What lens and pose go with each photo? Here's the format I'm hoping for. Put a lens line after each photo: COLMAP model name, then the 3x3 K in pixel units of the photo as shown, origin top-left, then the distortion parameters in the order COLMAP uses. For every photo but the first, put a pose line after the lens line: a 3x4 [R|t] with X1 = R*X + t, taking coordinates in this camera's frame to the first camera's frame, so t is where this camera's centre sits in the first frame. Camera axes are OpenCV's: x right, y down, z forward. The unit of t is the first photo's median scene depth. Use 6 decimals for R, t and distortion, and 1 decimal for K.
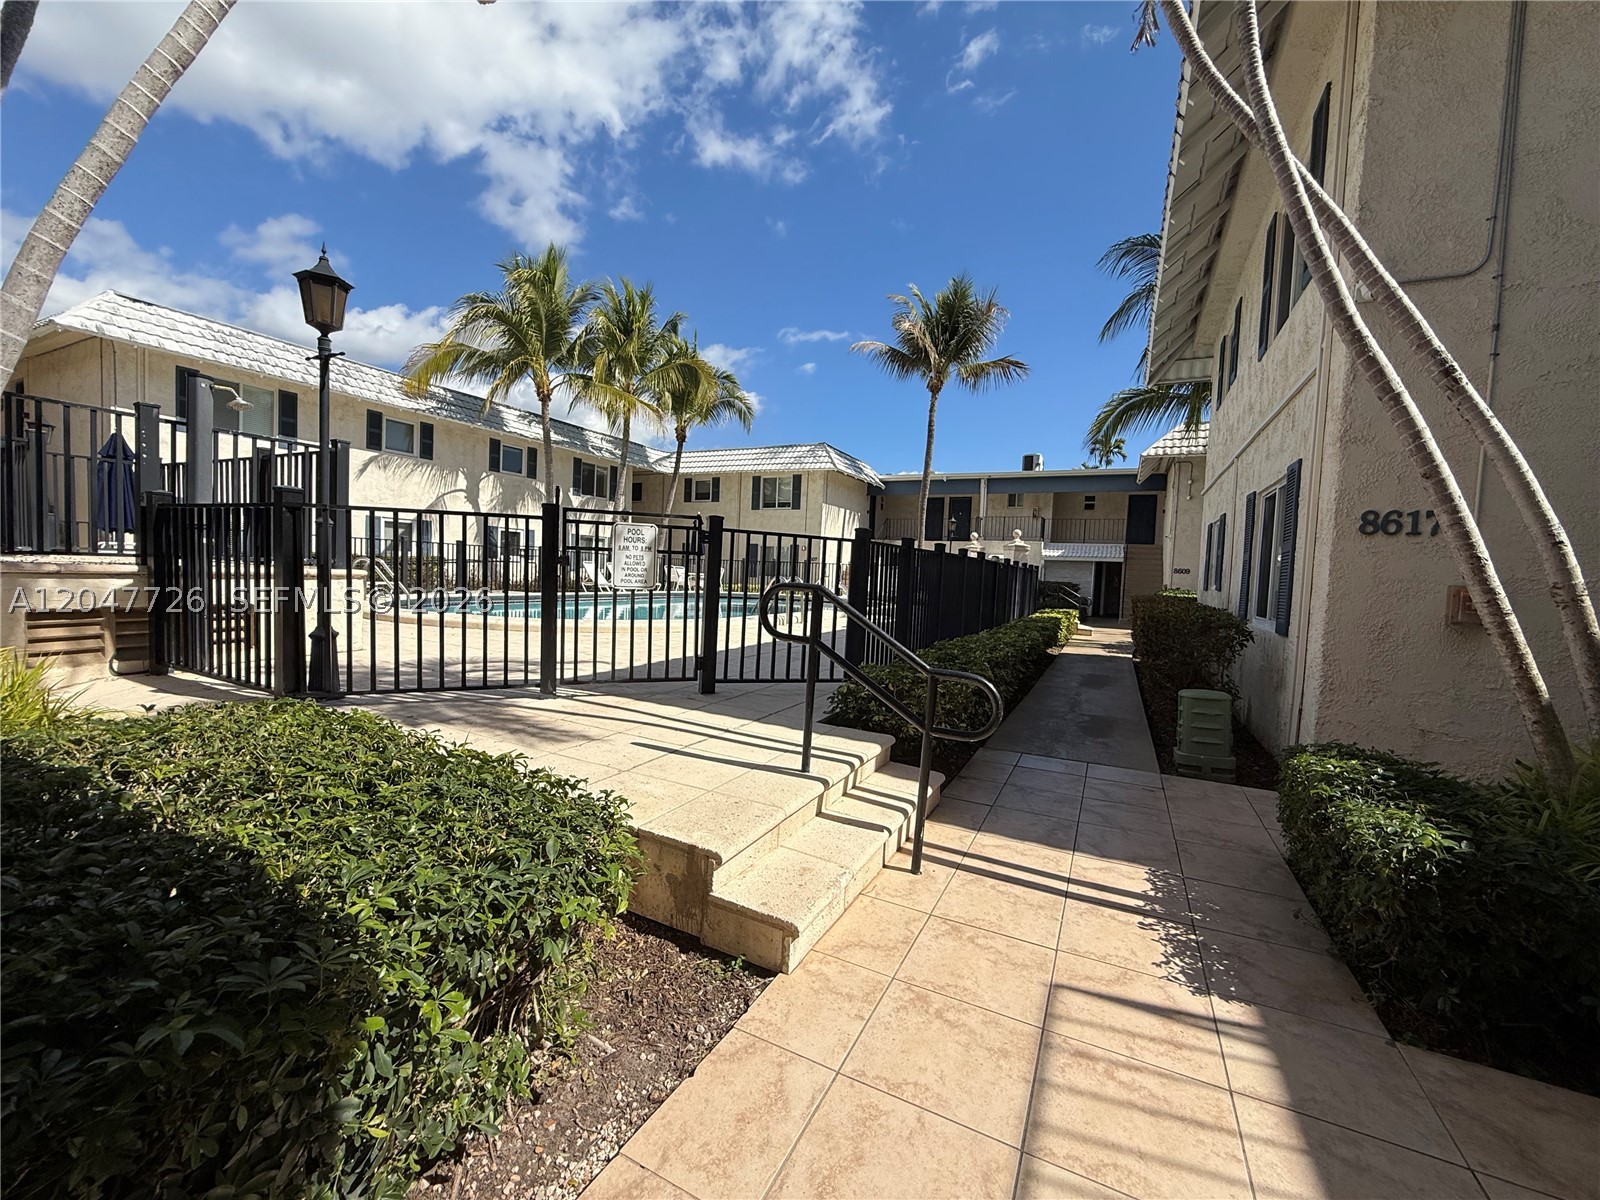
lens RADIAL K [[636.0, 0, 795.7], [0, 636.0, 603.4], [0, 0, 1]] dist [-0.020835, 0.000550]
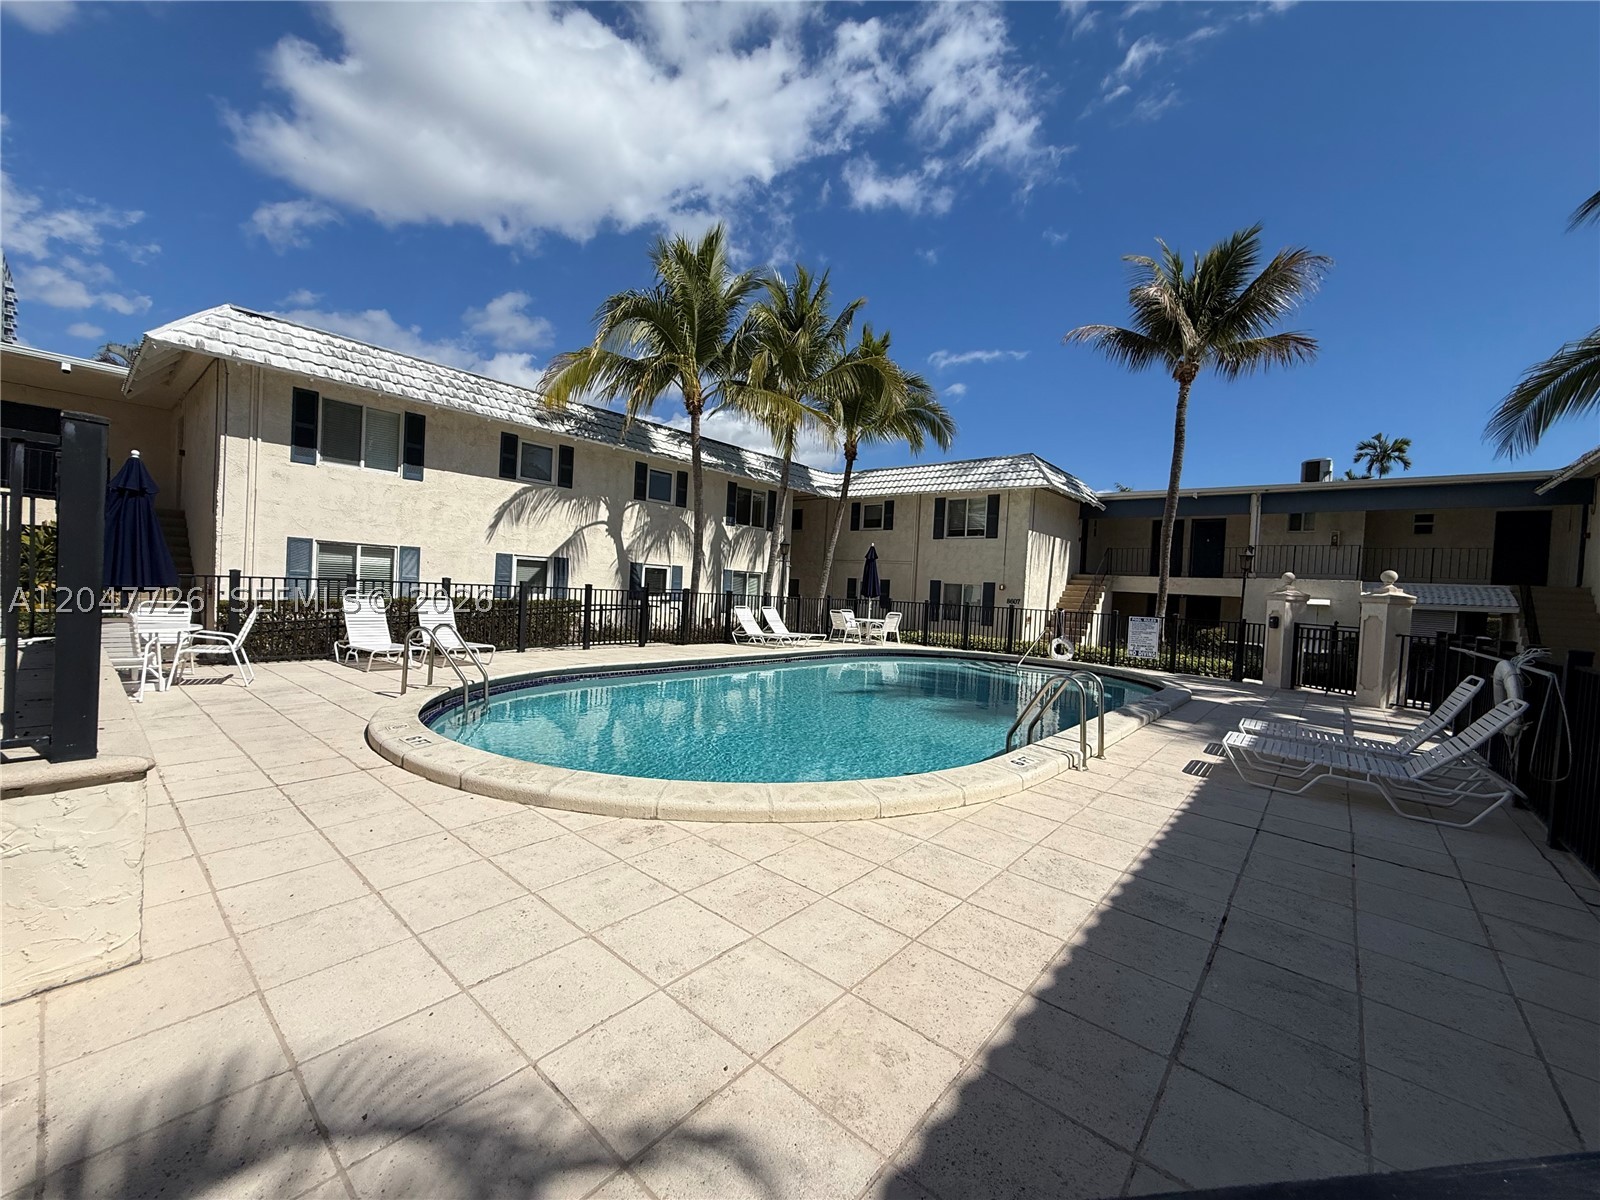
lens RADIAL K [[636.0, 0, 794.6], [0, 636.0, 591.3], [0, 0, 1]] dist [-0.020835, 0.000550]
pose [[0.973332, 0.006328, -0.229313, -0.066573], [-0.019352, 0.998321, -0.054593, -0.038149], [0.228583, 0.057574, 0.971820, 0.198728]]
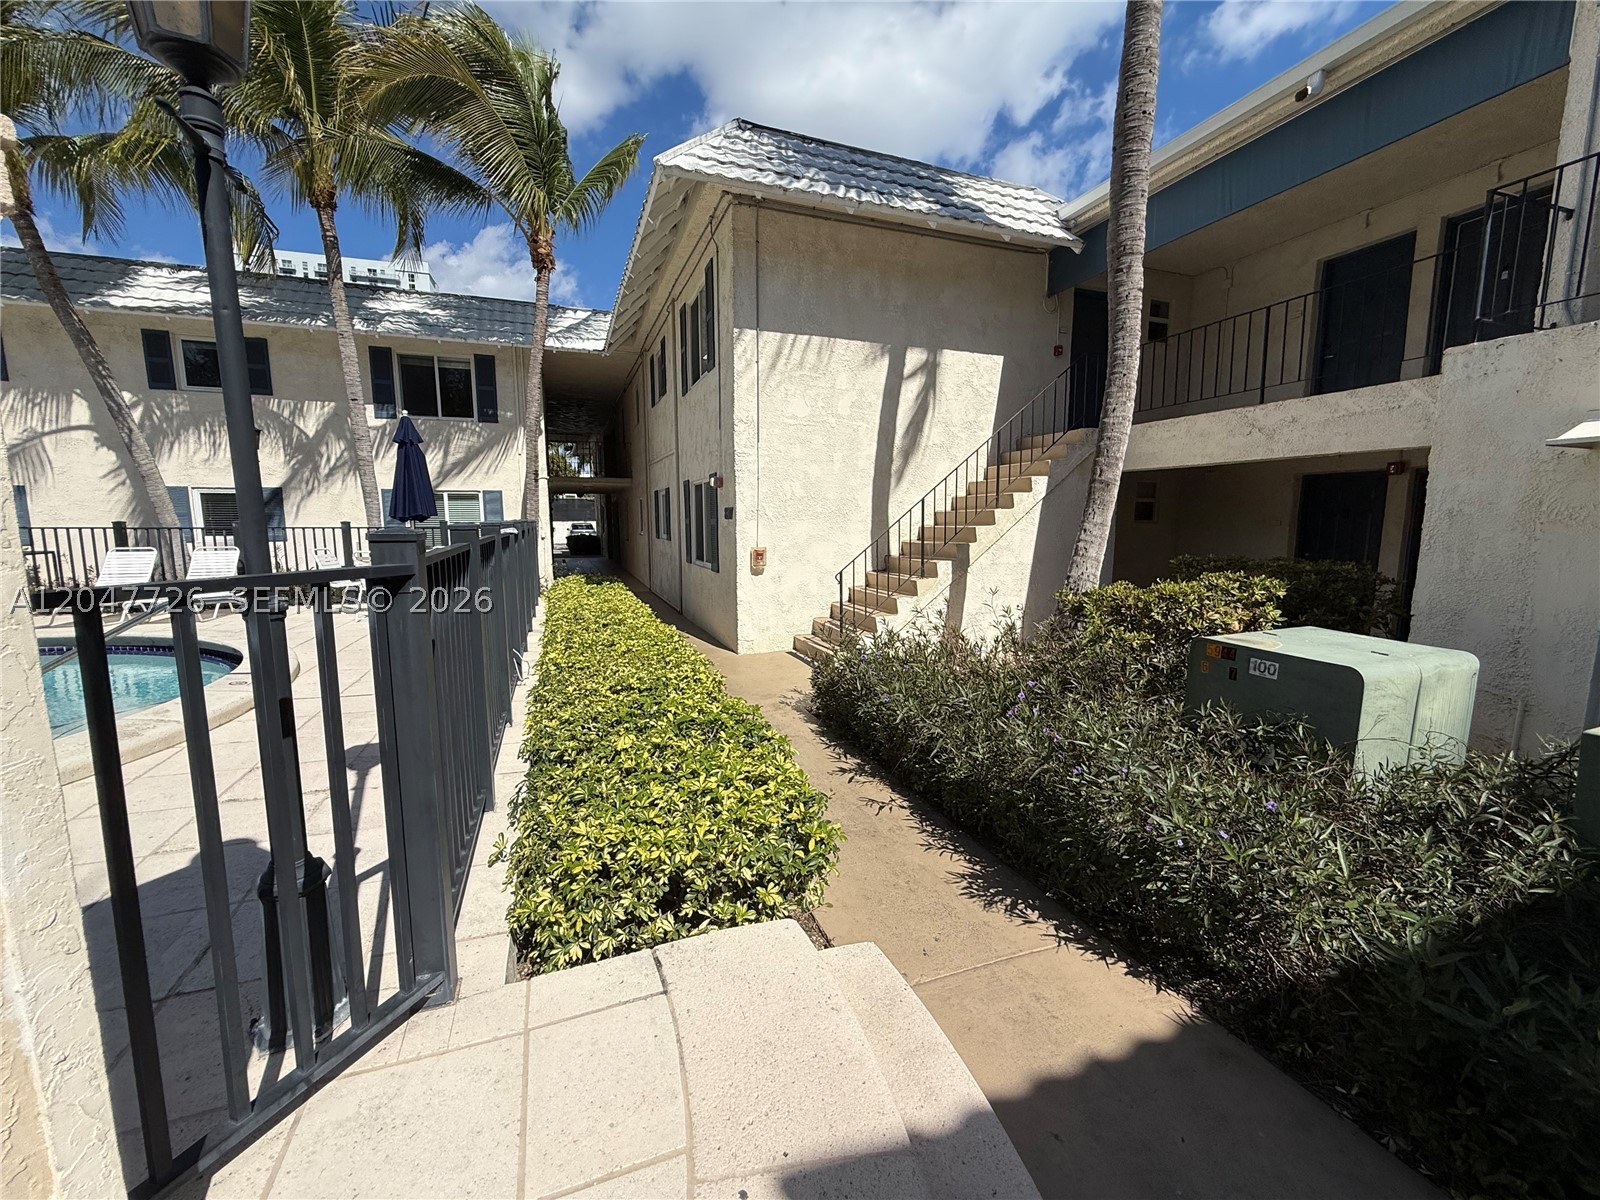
lens RADIAL K [[636.0, 0, 803.8], [0, 636.0, 594.4], [0, 0, 1]] dist [-0.020835, 0.000550]
pose [[0.748547, 0.037500, -0.662020, 0.307128], [-0.007938, 0.998835, 0.047603, -0.052281], [0.663034, -0.030378, 0.747973, 0.900075]]
